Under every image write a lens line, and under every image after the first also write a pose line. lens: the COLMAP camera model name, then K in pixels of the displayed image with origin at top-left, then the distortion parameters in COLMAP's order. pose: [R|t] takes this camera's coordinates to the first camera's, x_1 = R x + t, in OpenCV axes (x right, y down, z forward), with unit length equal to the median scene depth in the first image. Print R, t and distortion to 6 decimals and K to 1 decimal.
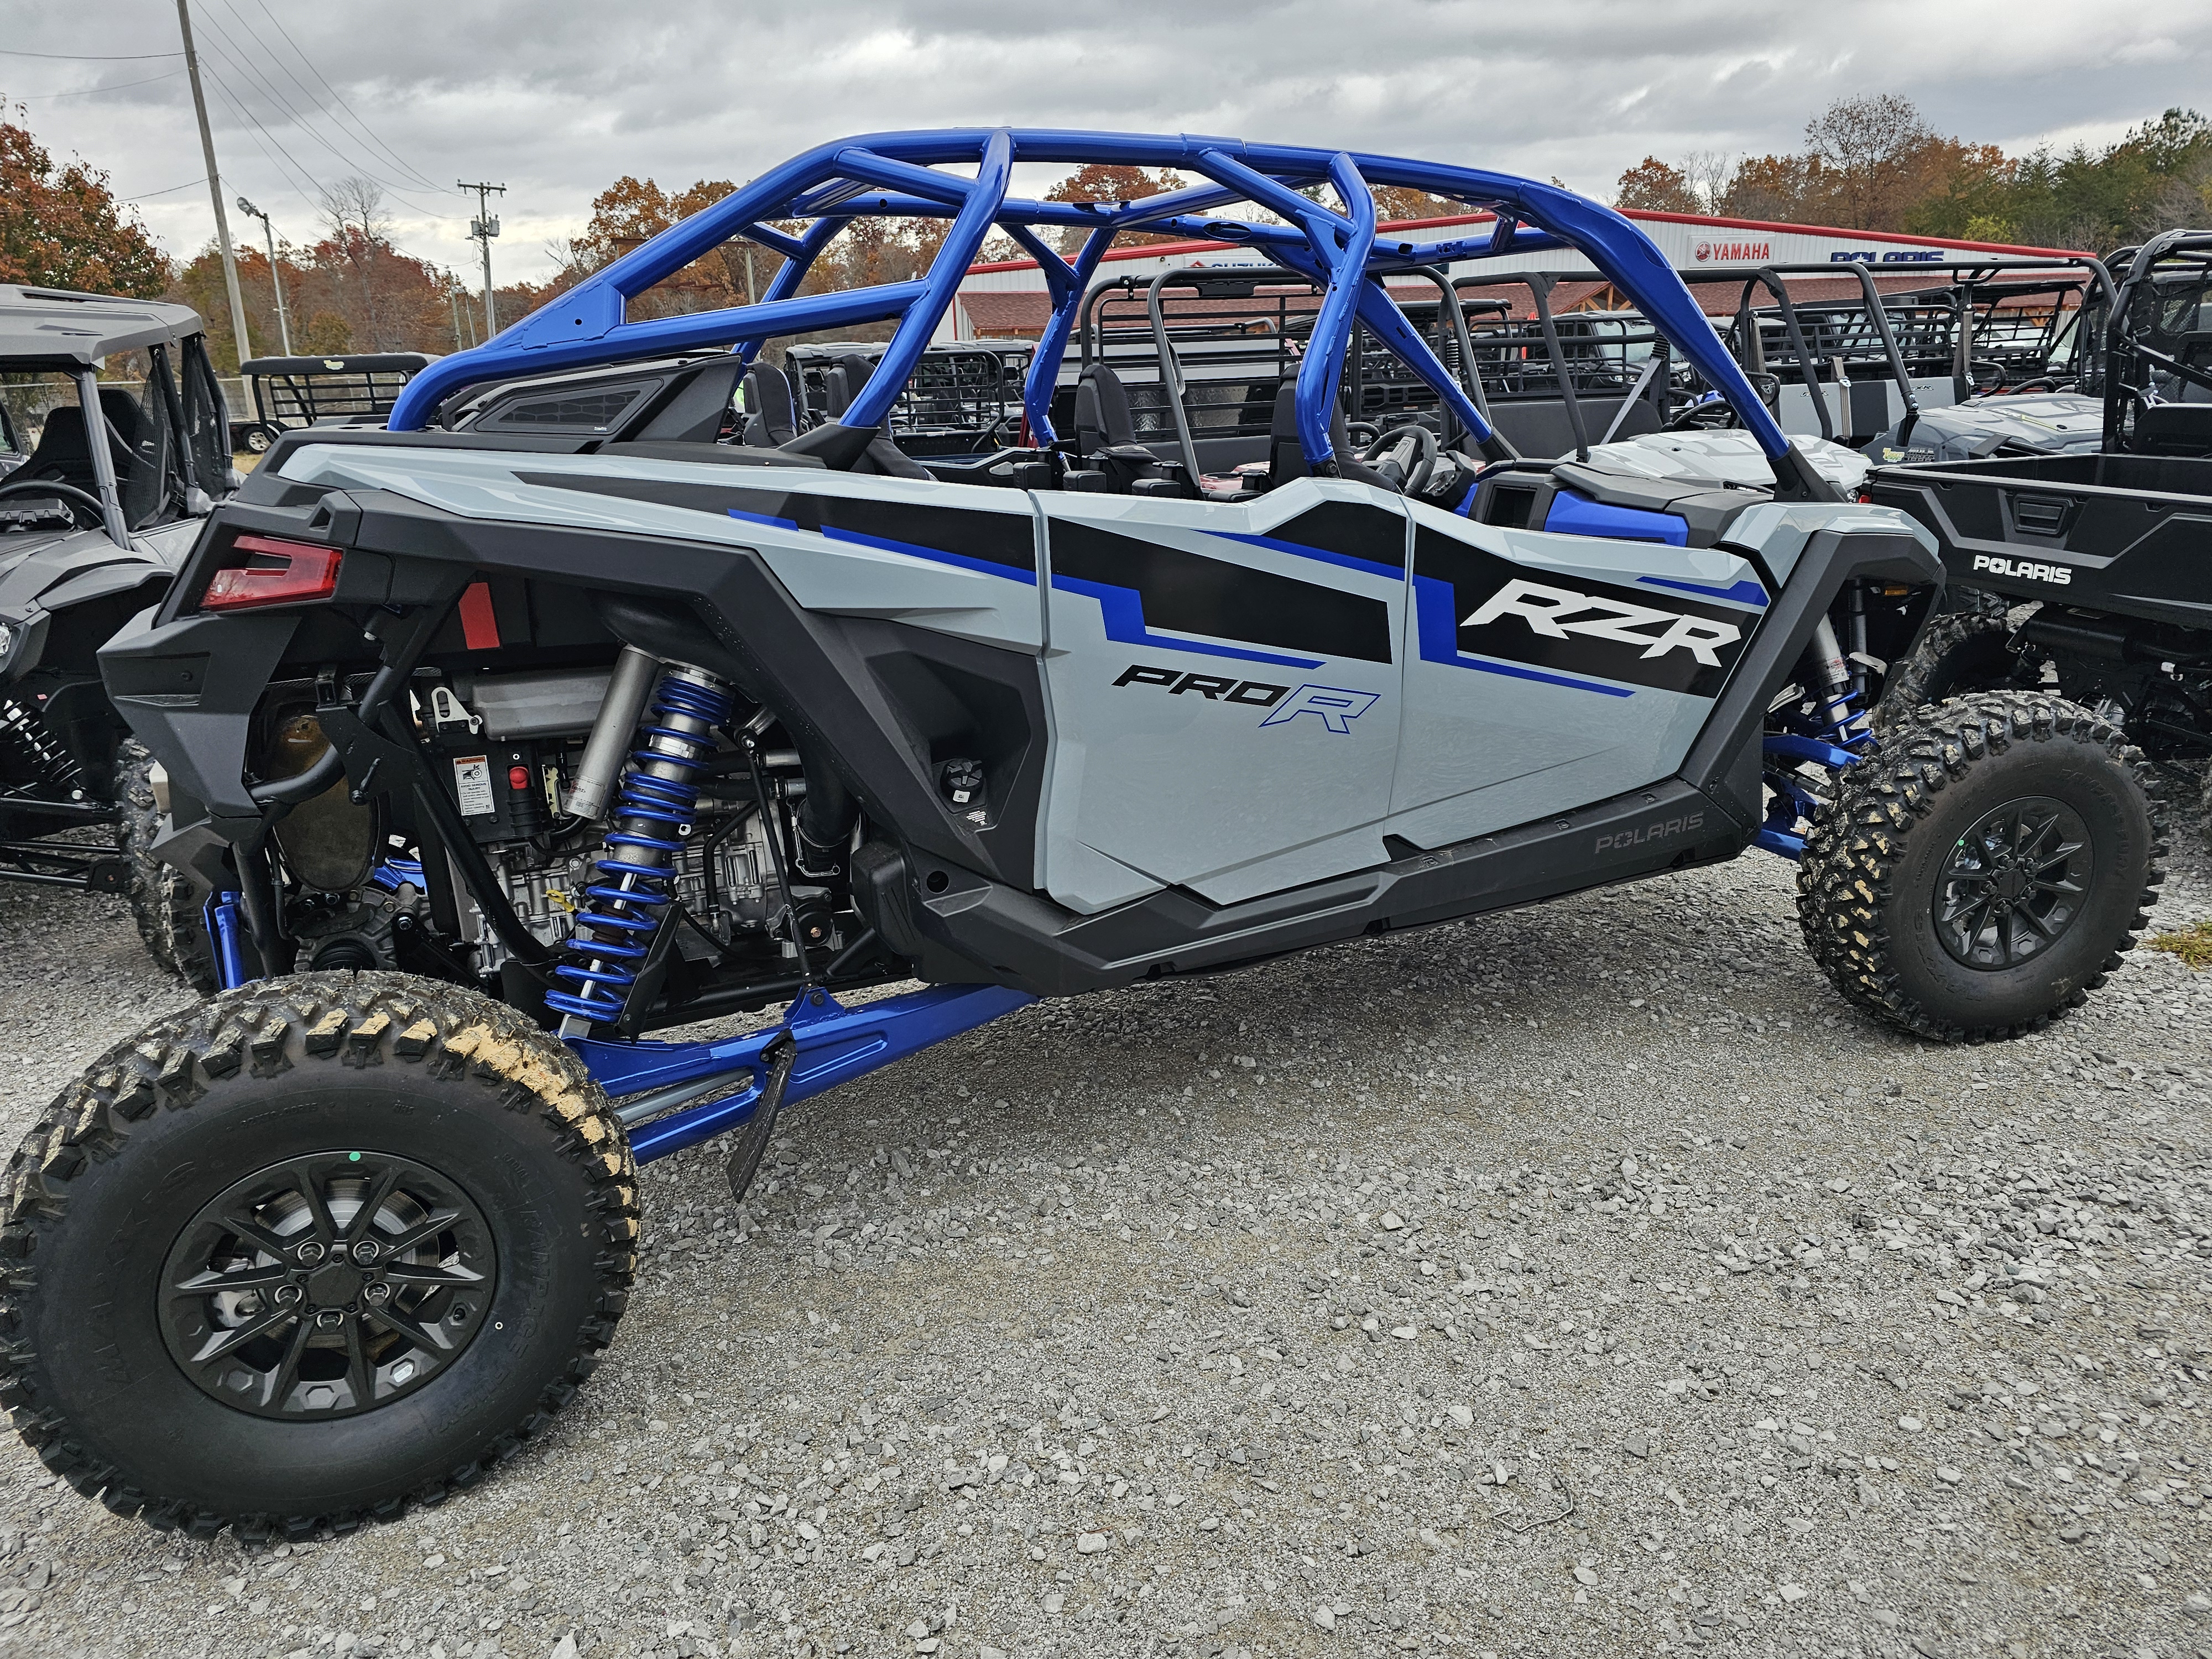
lens RADIAL K [[1562.4, 0, 1097.2], [0, 1562.4, 827.2], [0, 0, 1]] dist [0.087388, -0.094658]
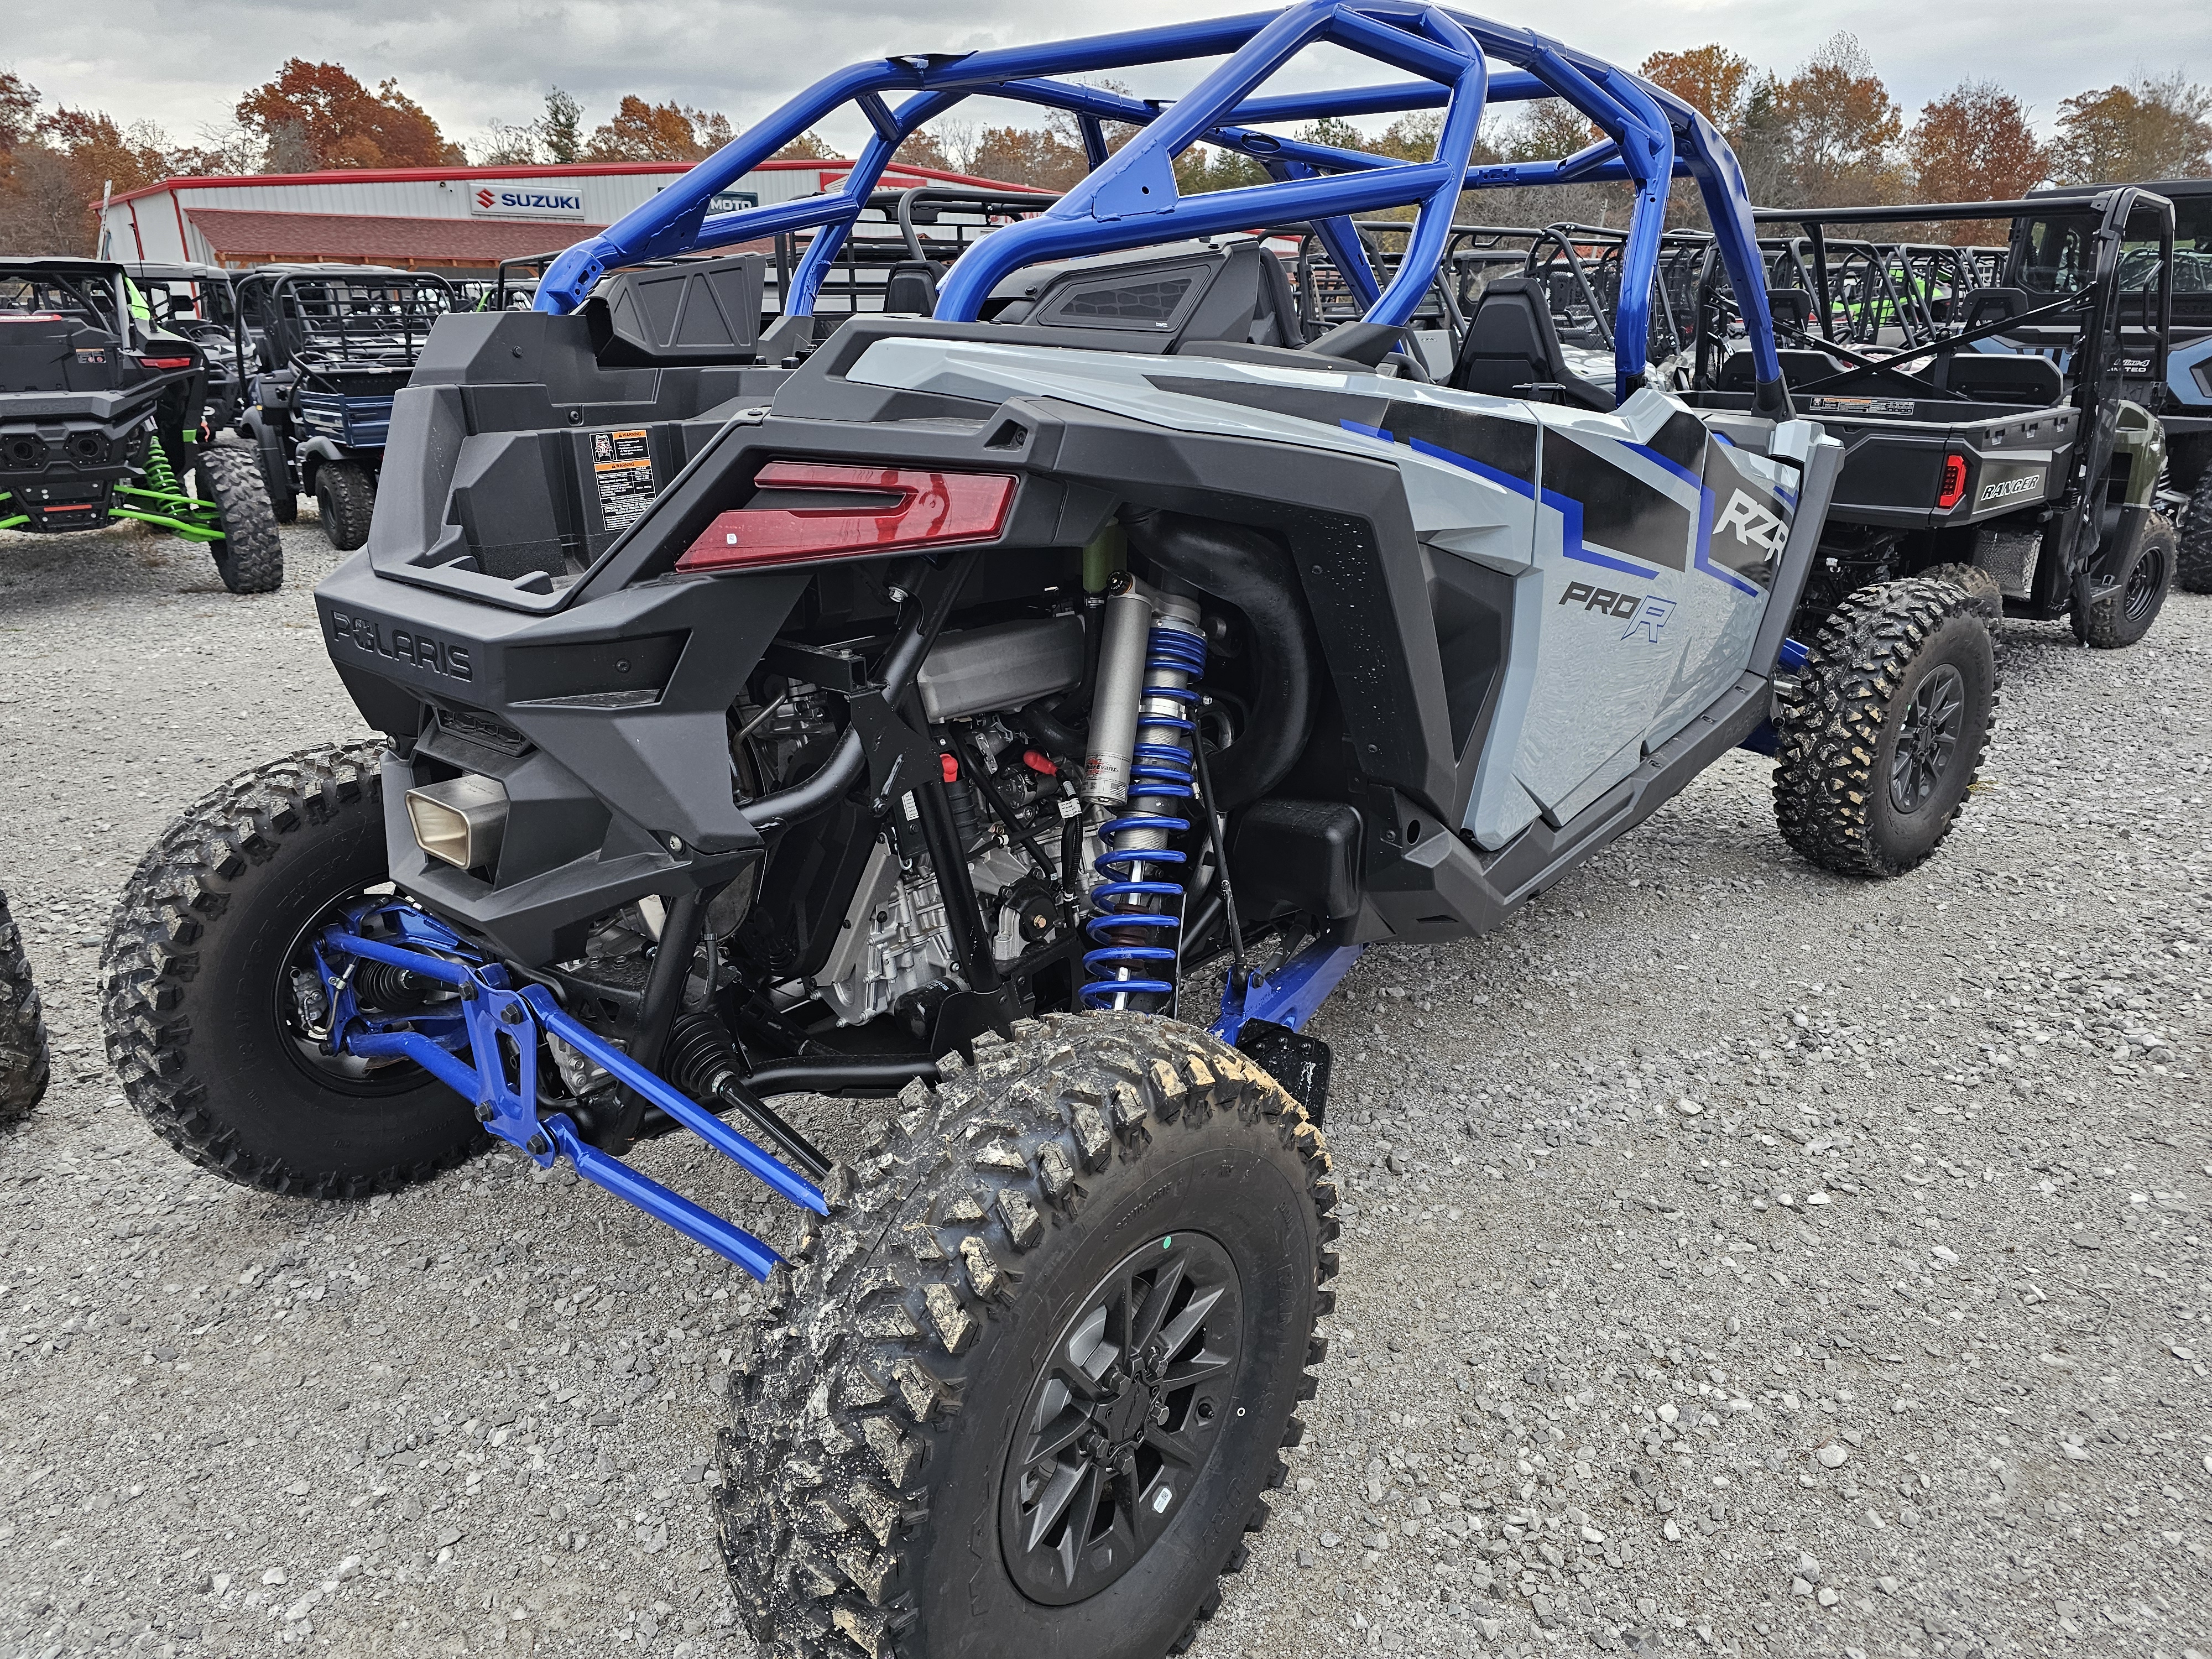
lens RADIAL K [[1562.4, 0, 1097.2], [0, 1562.4, 827.2], [0, 0, 1]] dist [0.087388, -0.094658]
pose [[0.891070, -0.118616, 0.438091, -0.620354], [0.107098, 0.992939, 0.051011, -0.031511], [-0.441048, 0.001464, 0.897482, 0.234991]]
